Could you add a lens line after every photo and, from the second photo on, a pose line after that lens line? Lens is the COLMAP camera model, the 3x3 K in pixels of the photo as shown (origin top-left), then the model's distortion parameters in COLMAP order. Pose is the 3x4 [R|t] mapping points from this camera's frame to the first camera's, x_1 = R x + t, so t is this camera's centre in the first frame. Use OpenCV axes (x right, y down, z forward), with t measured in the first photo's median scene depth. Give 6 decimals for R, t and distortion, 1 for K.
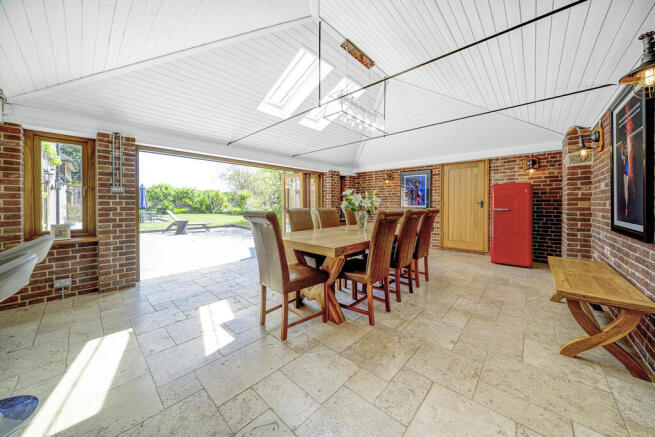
lens RADIAL K [[226.7, 0, 326.3], [0, 226.7, 206.7], [0, 0, 1]] dist [-0.004976, -0.000258]
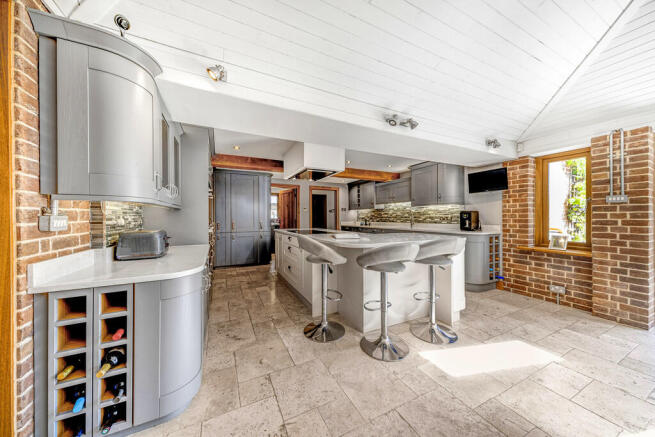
lens RADIAL K [[226.7, 0, 322.4], [0, 226.7, 216.0], [0, 0, 1]] dist [-0.004976, -0.000258]
pose [[-0.384140, -0.002217, -0.923272, 0.242241], [-0.008885, 0.999960, 0.001295, -0.006140], [0.923232, 0.008700, -0.384145, 0.330285]]
